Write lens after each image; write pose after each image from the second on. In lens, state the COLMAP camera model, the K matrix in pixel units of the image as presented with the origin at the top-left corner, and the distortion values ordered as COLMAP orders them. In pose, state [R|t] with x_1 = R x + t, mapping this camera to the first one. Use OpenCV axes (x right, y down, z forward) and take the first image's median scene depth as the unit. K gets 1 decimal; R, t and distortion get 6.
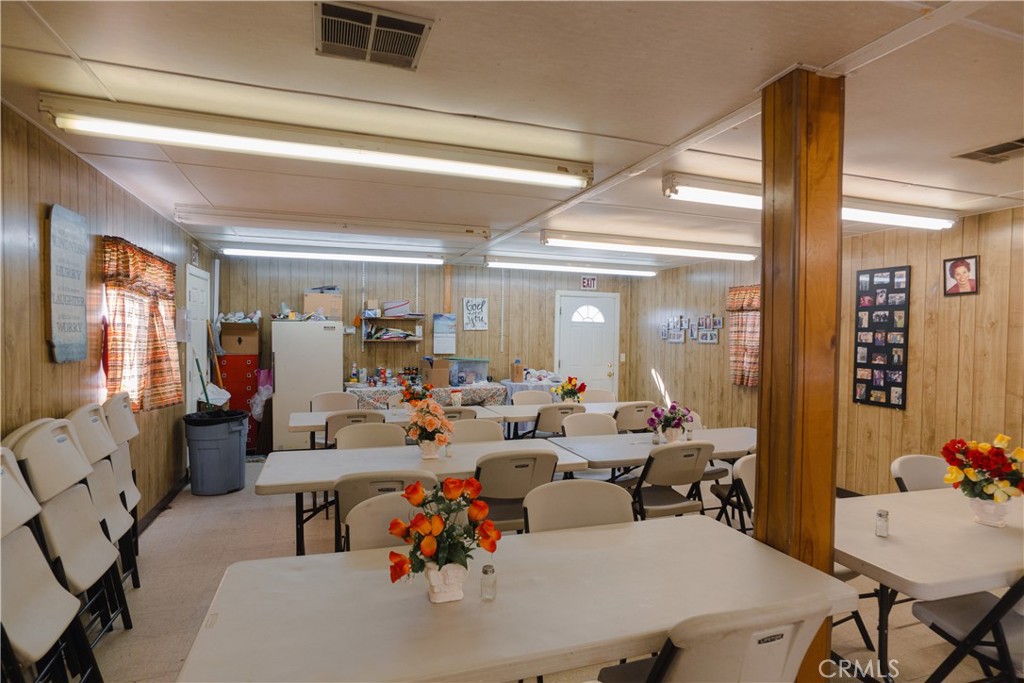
lens RADIAL K [[551.9, 0, 515.5], [0, 551.9, 347.8], [0, 0, 1]] dist [-0.054015, 0.046015]
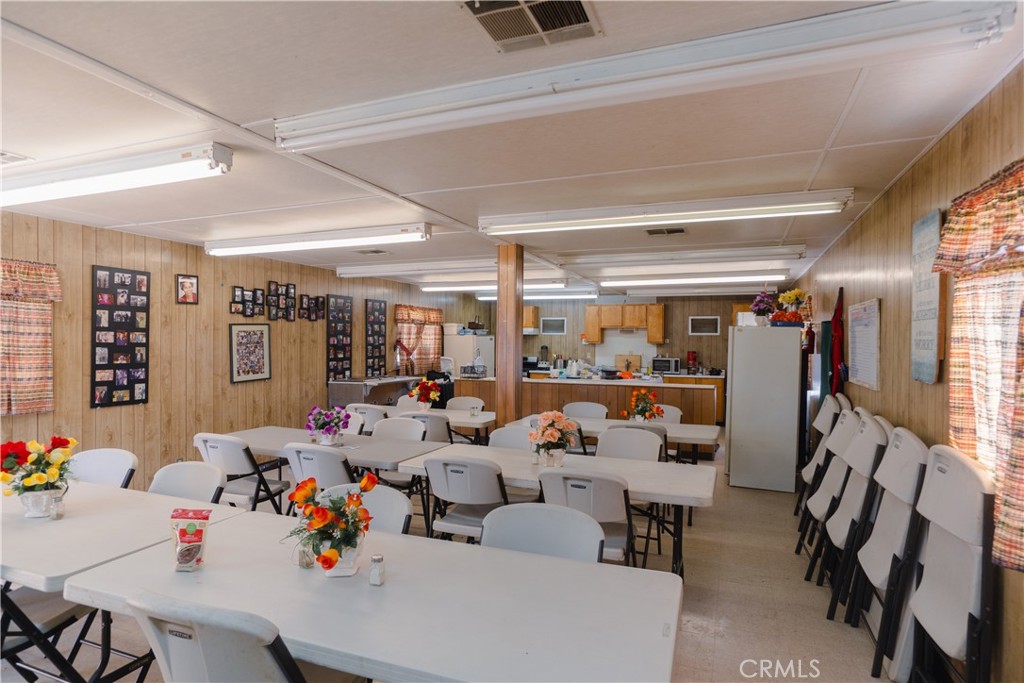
lens RADIAL K [[551.9, 0, 515.5], [0, 551.9, 347.8], [0, 0, 1]] dist [-0.054015, 0.046015]
pose [[-0.756673, -0.032368, 0.652992, -0.559791], [-0.005256, 0.999043, 0.043430, -0.048821], [-0.653773, 0.029430, -0.756119, 1.336784]]
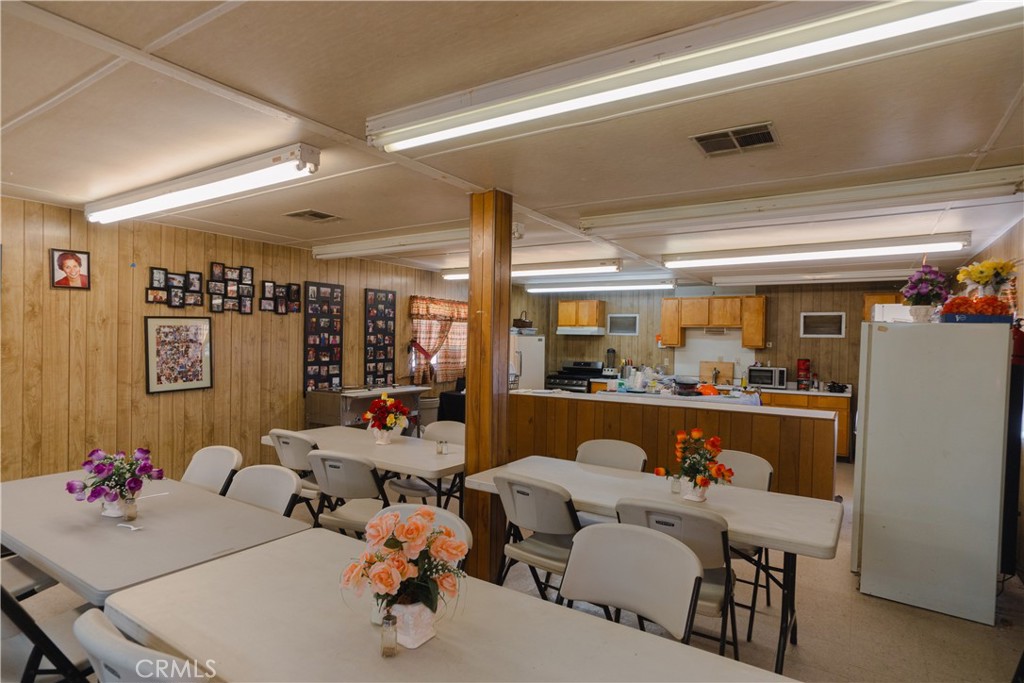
lens RADIAL K [[551.9, 0, 515.5], [0, 551.9, 347.8], [0, 0, 1]] dist [-0.054015, 0.046015]
pose [[-0.621067, -0.040533, 0.782709, -0.396529], [-0.010240, 0.998996, 0.043609, -0.038867], [-0.783691, 0.019069, -0.620859, 0.893136]]
